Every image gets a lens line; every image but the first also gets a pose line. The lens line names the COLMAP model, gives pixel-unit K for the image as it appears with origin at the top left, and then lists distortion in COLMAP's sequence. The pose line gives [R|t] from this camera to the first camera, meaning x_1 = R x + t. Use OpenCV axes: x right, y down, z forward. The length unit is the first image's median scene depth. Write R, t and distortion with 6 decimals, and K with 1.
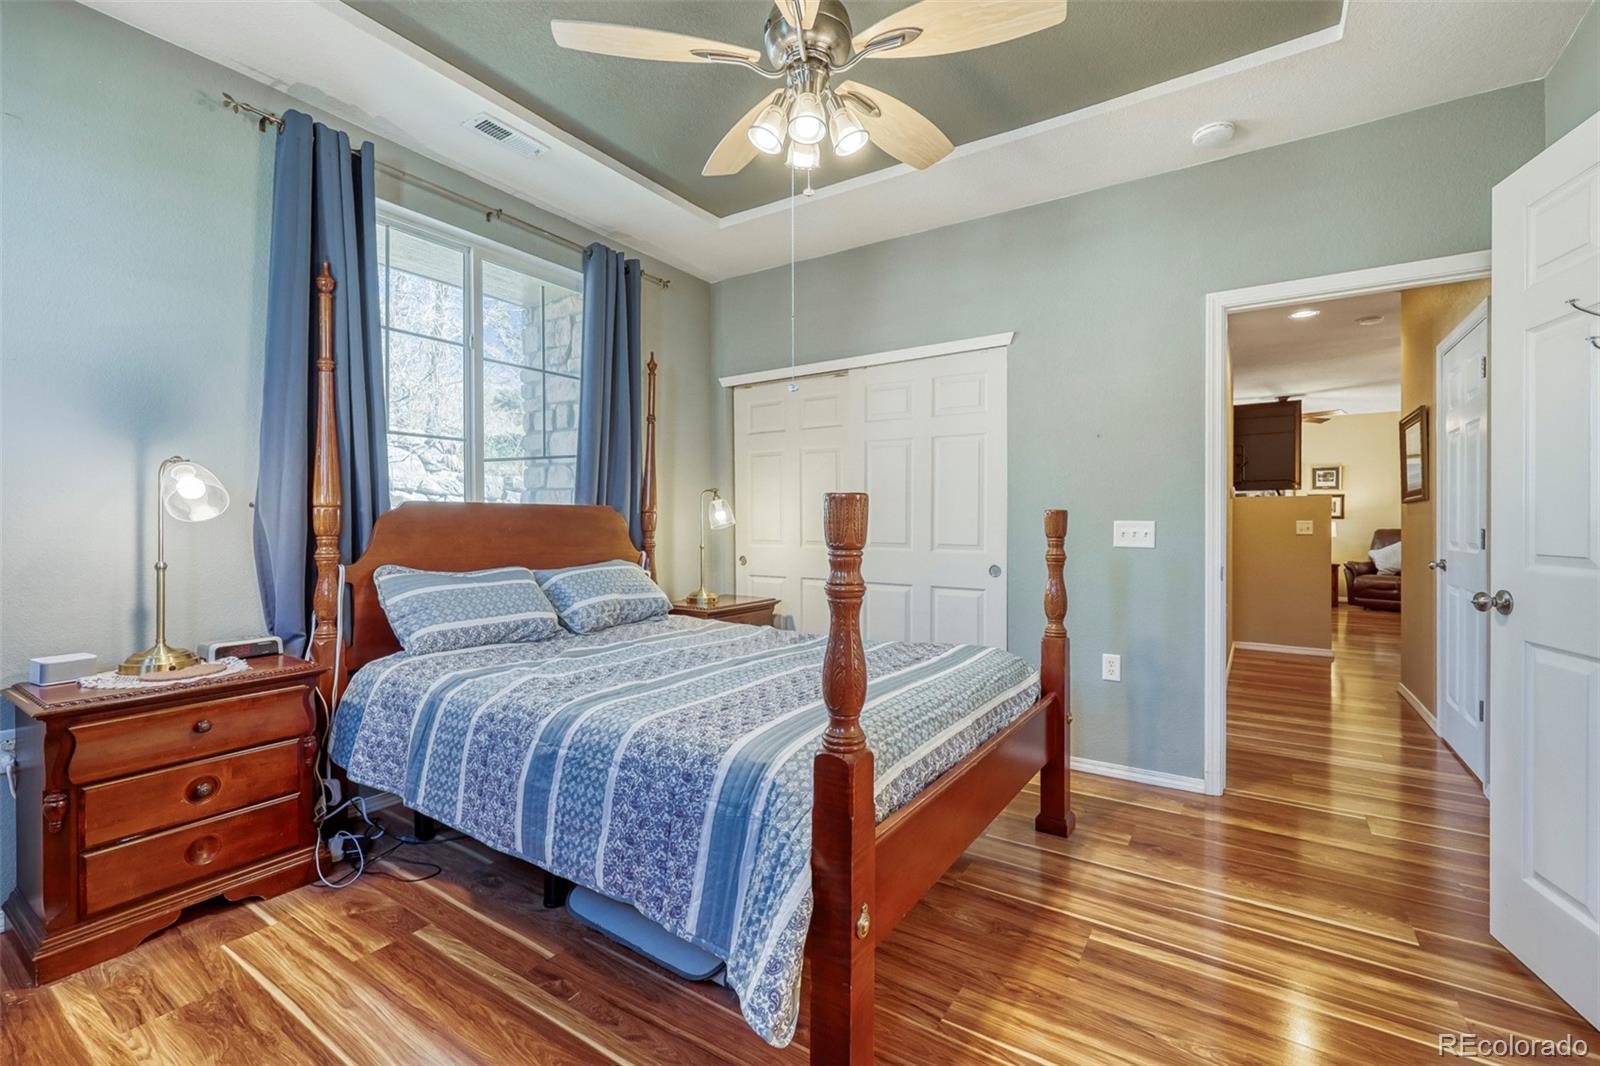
lens RADIAL K [[688.6, 0, 823.0], [0, 688.6, 528.1], [0, 0, 1]] dist [-0.005116, -0.000269]
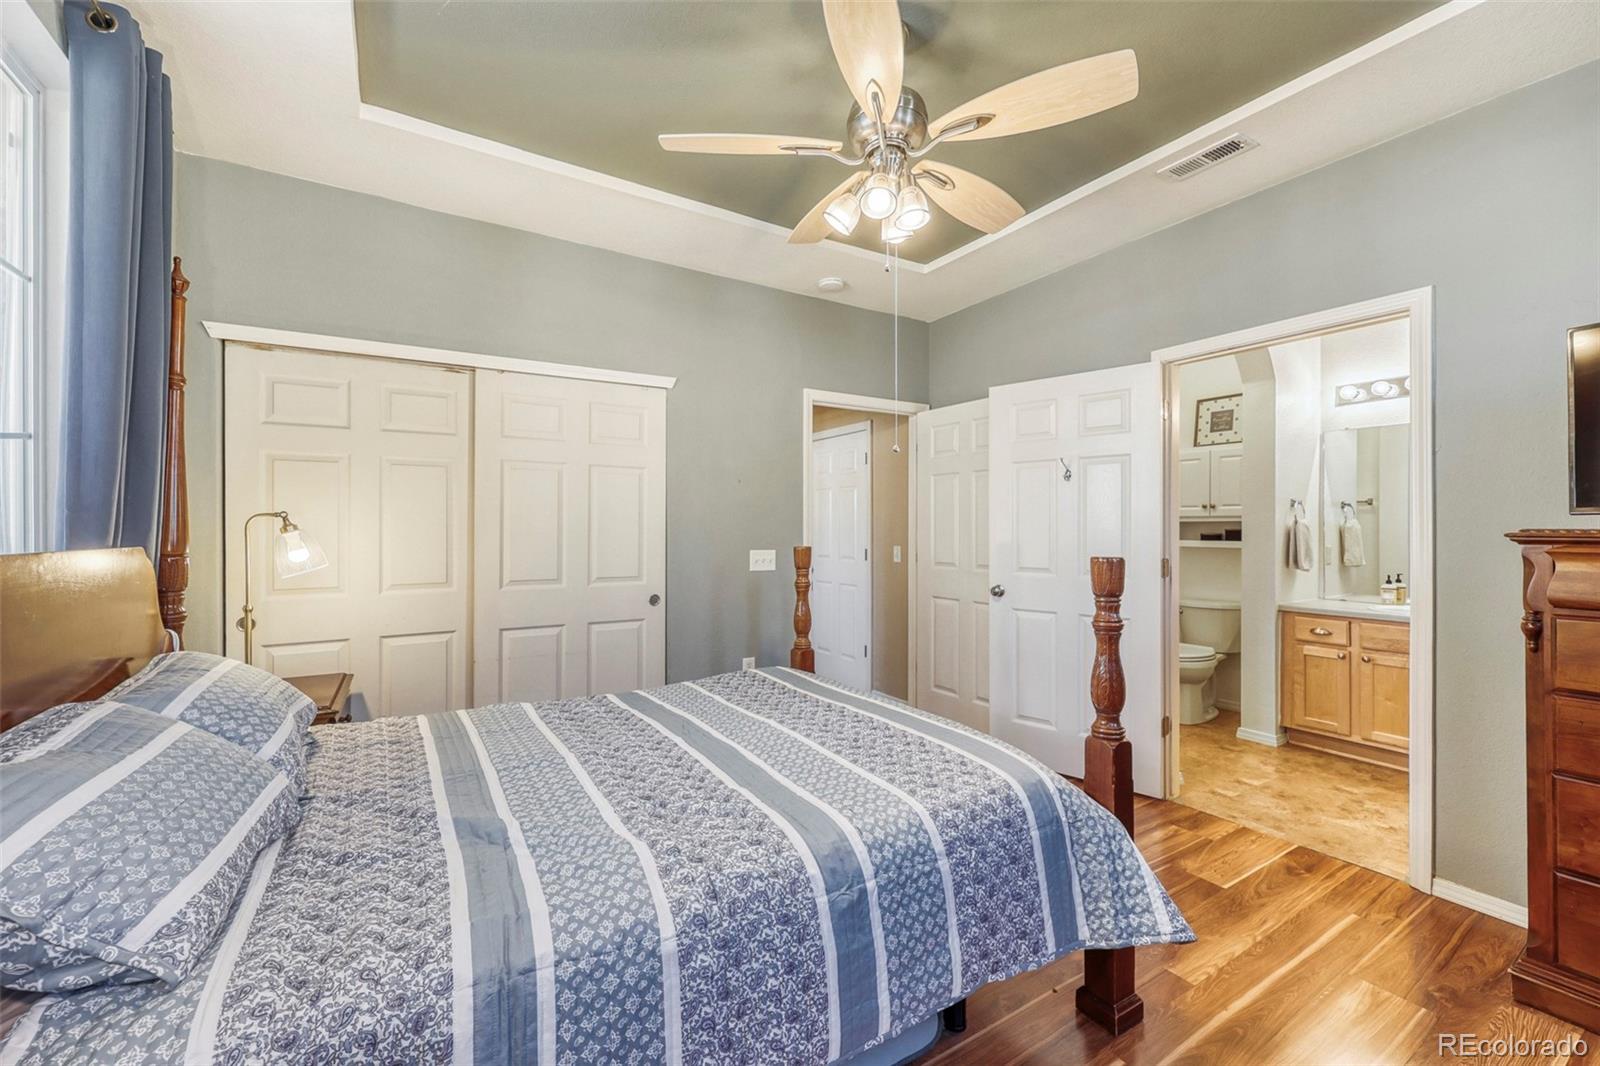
lens RADIAL K [[645.2, 0, 800.7], [0, 645.2, 530.4], [0, 0, 1]] dist [-0.000490, -0.000176]
pose [[0.429792, -0.001703, 0.902926, -0.798579], [0.008769, 0.999959, -0.002288, -0.058967], [-0.902885, 0.008901, 0.429790, 0.555272]]
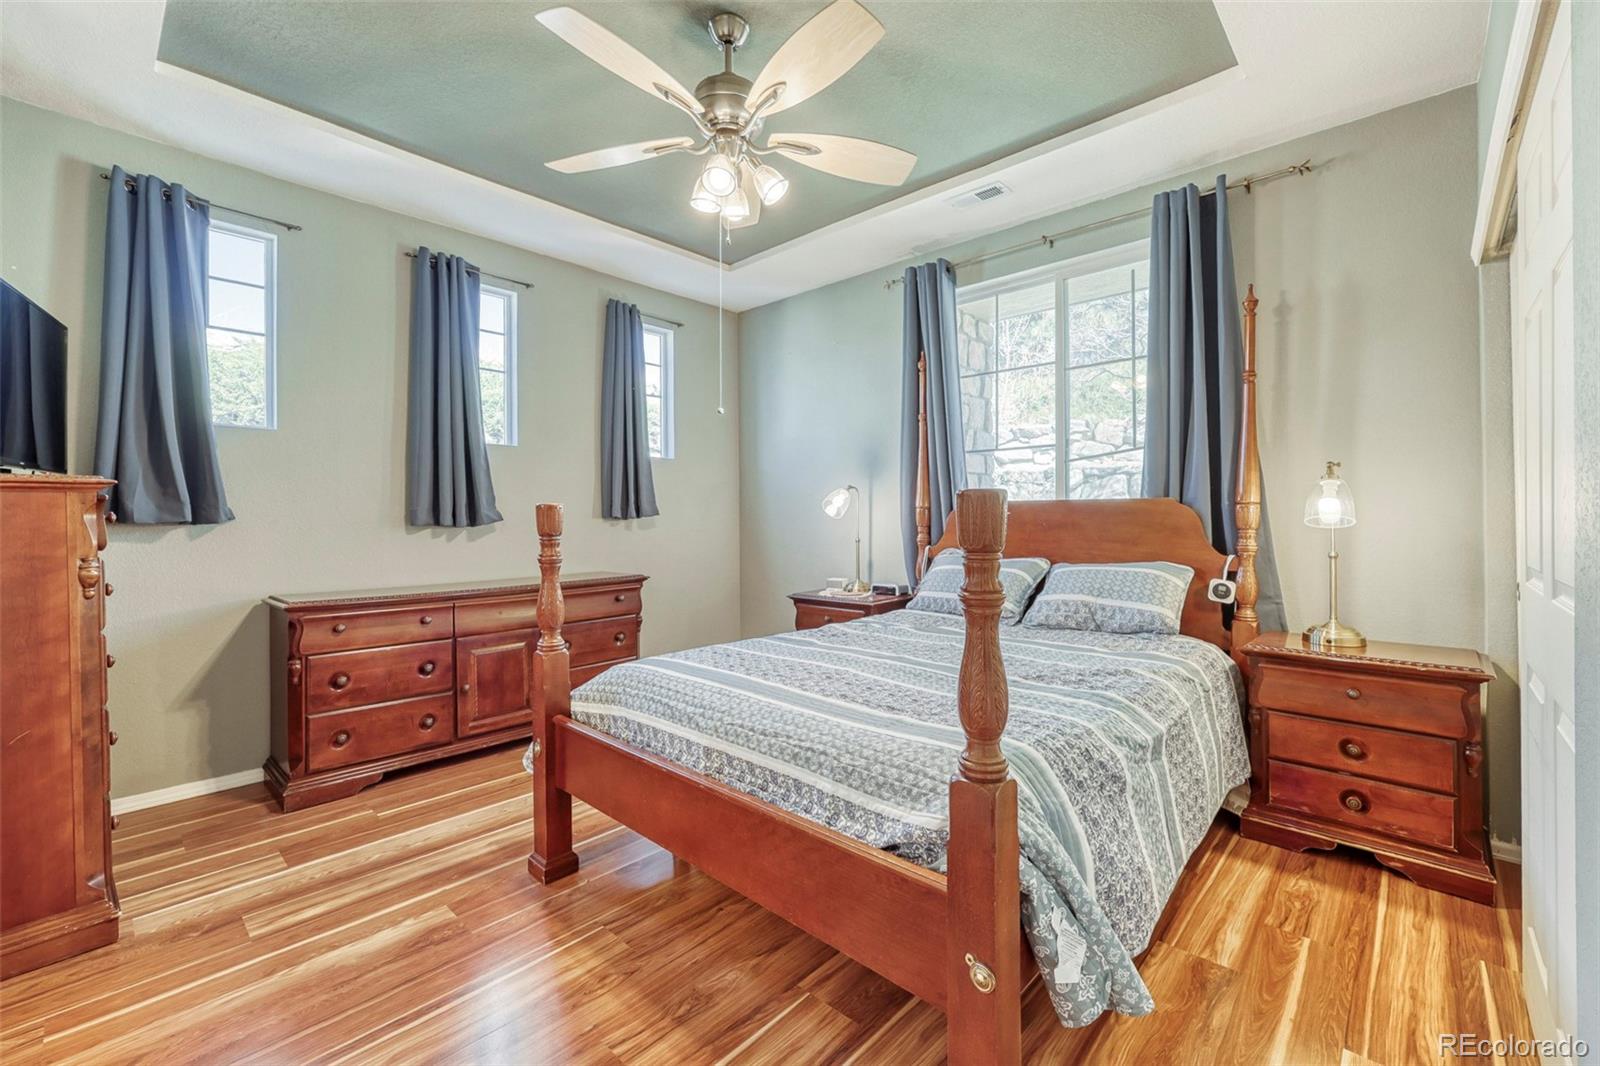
lens RADIAL K [[663.2, 0, 800.0], [0, 663.2, 533.0], [0, 0, 1]] dist [0.000072, 0.000201]
pose [[-0.183120, 0.021409, -0.982857, 0.818129], [-0.003579, 0.999742, 0.022444, -0.008290], [0.983084, 0.007628, -0.182996, 1.012912]]
